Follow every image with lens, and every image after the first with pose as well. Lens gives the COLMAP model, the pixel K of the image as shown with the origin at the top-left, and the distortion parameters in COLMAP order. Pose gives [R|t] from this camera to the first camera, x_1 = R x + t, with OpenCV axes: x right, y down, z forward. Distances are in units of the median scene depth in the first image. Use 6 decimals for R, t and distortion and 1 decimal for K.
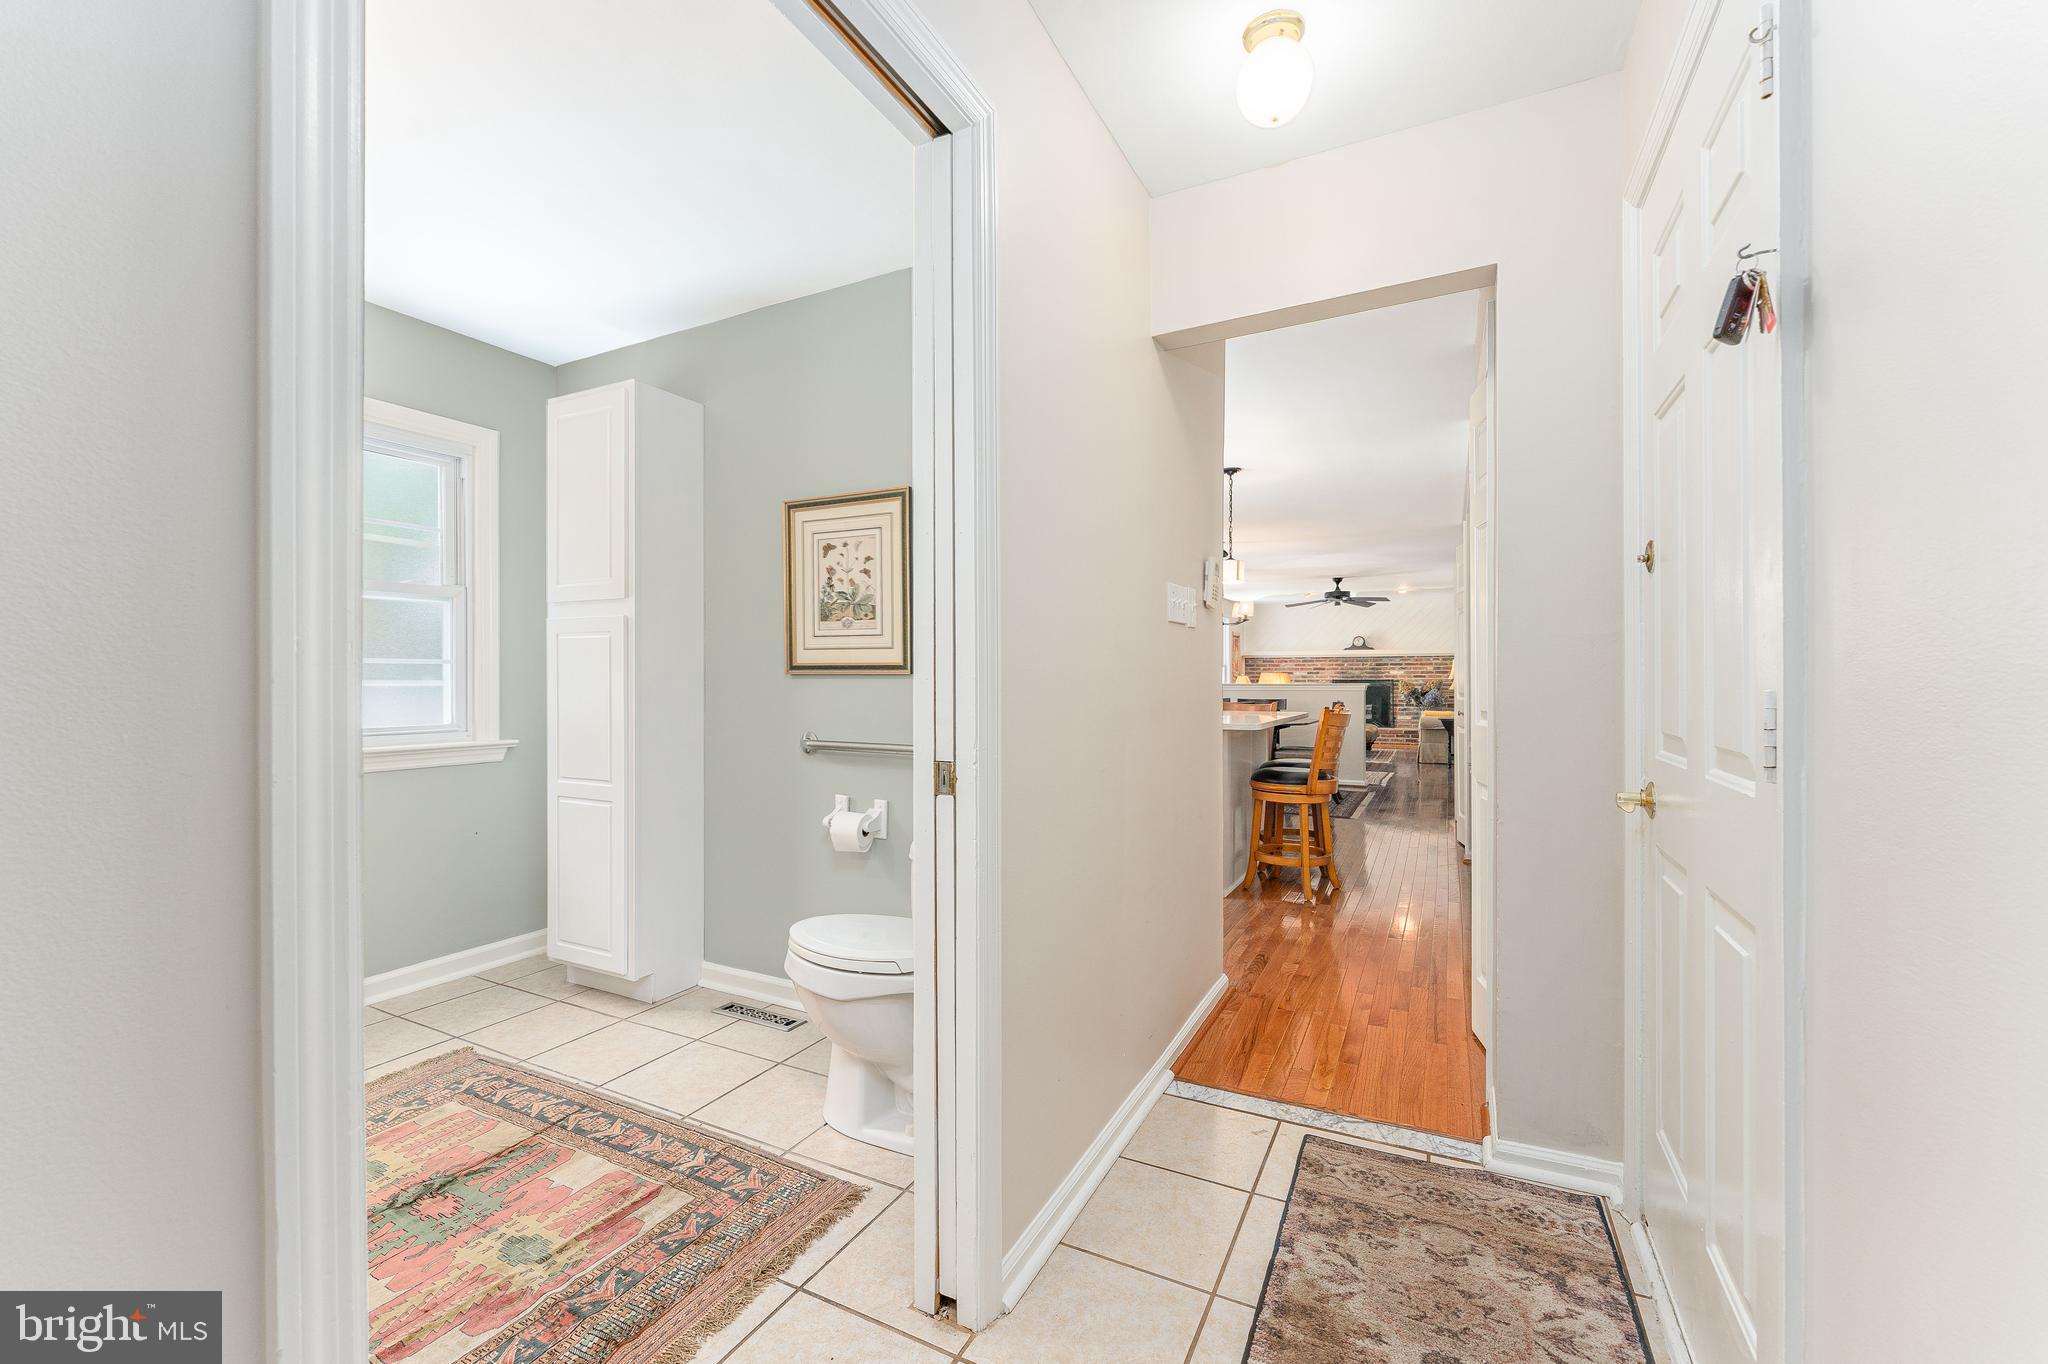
lens RADIAL K [[846.4, 0, 991.4], [0, 846.4, 672.4], [0, 0, 1]] dist [0.002773, -0.001144]
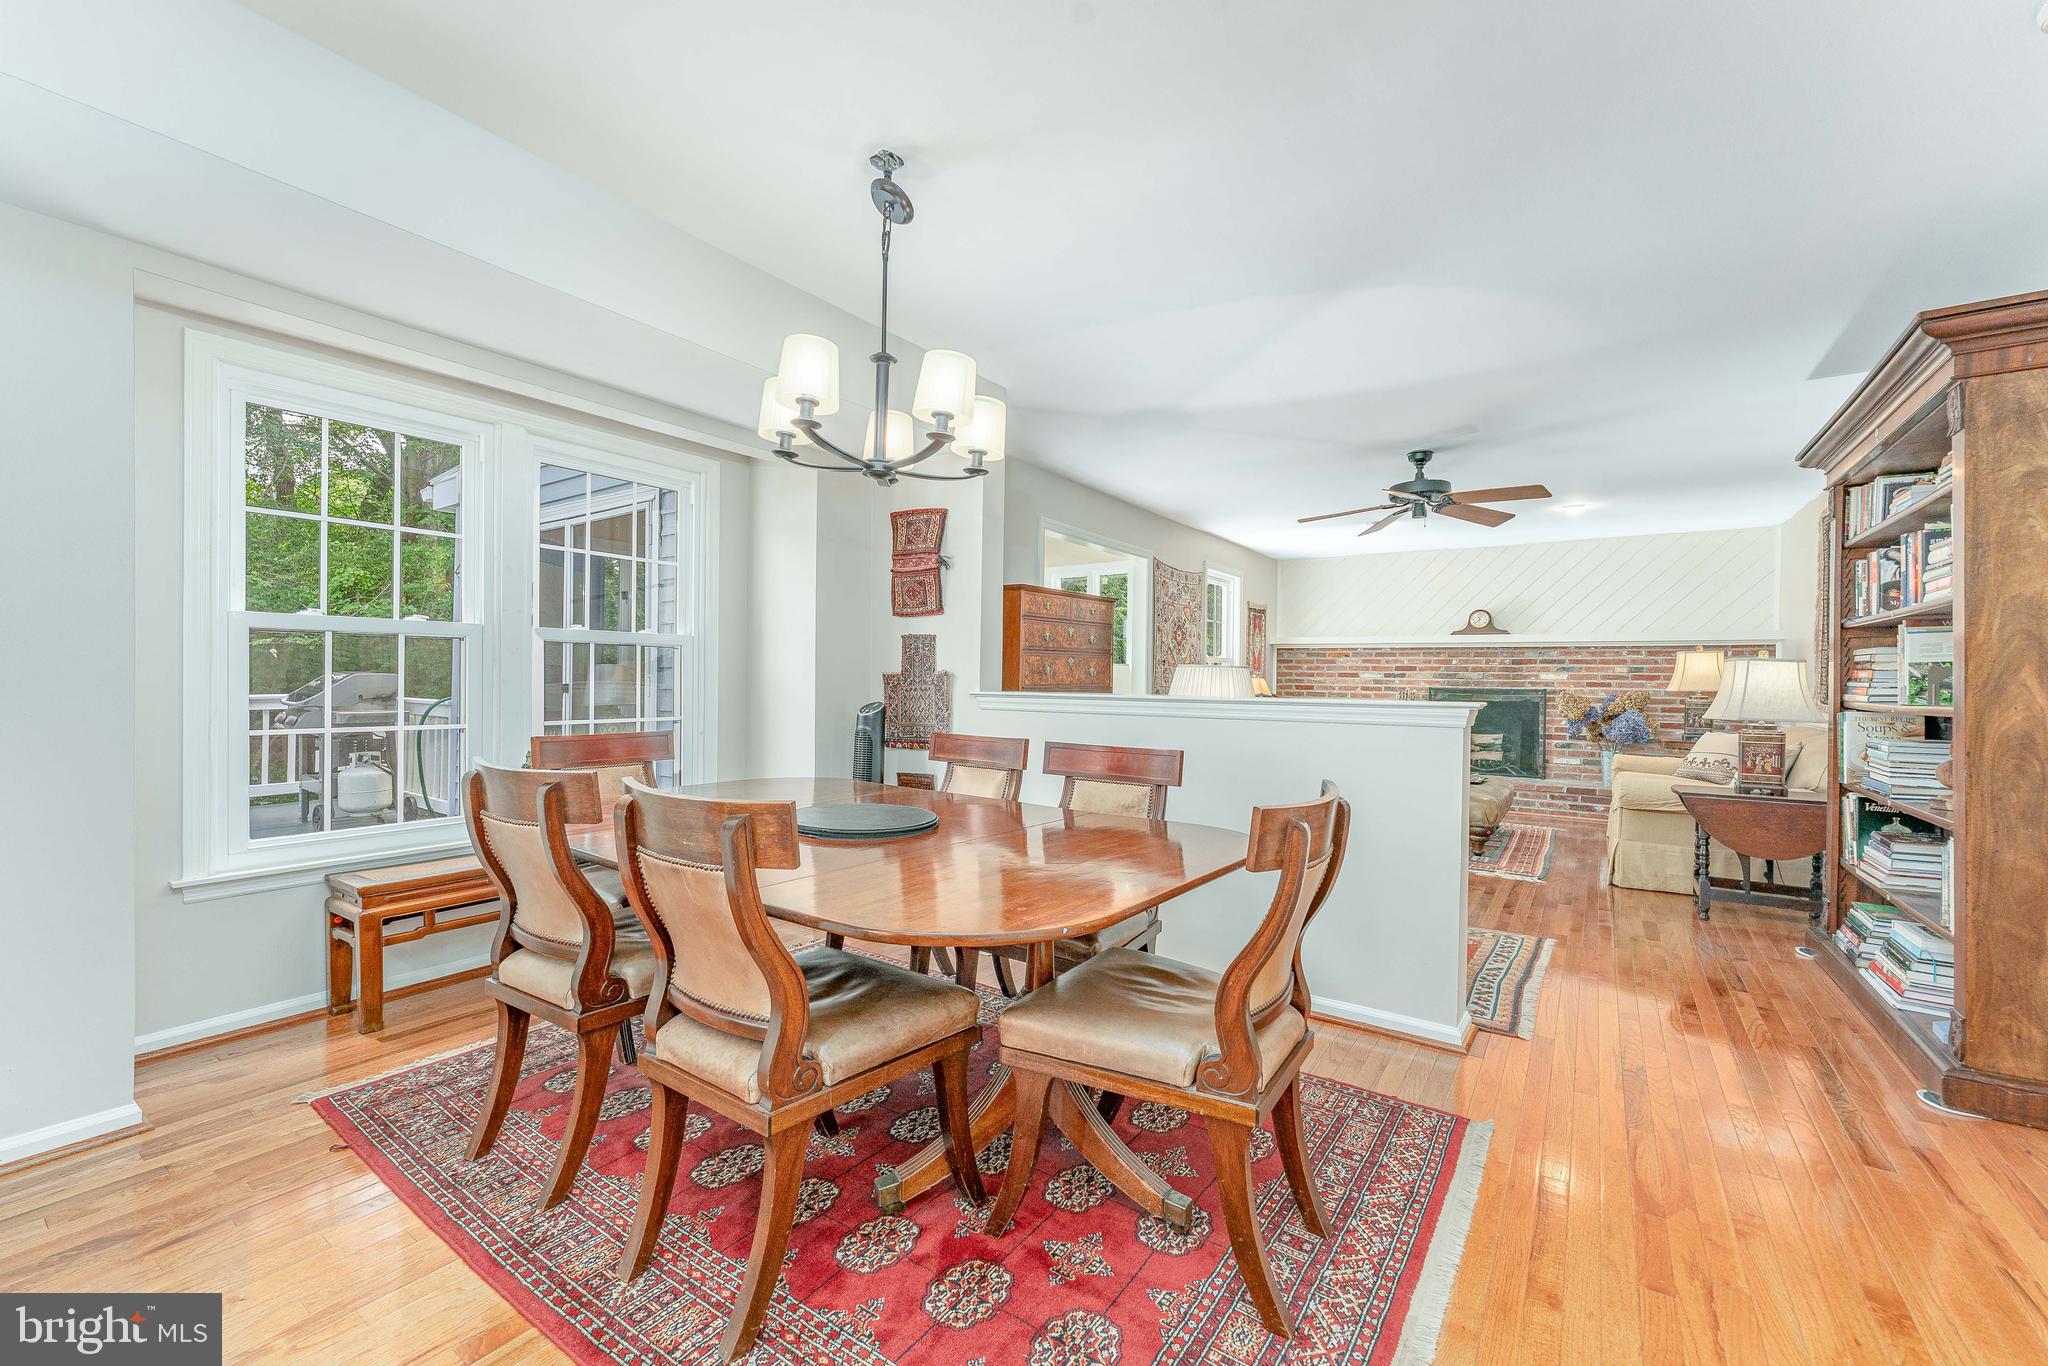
lens RADIAL K [[846.4, 0, 1003.7], [0, 846.4, 681.1], [0, 0, 1]] dist [0.002773, -0.001144]
pose [[0.993330, 0.014764, -0.114360, 0.196896], [-0.013728, 0.999857, 0.009846, 0.002395], [0.114489, -0.008210, 0.993391, 0.432666]]
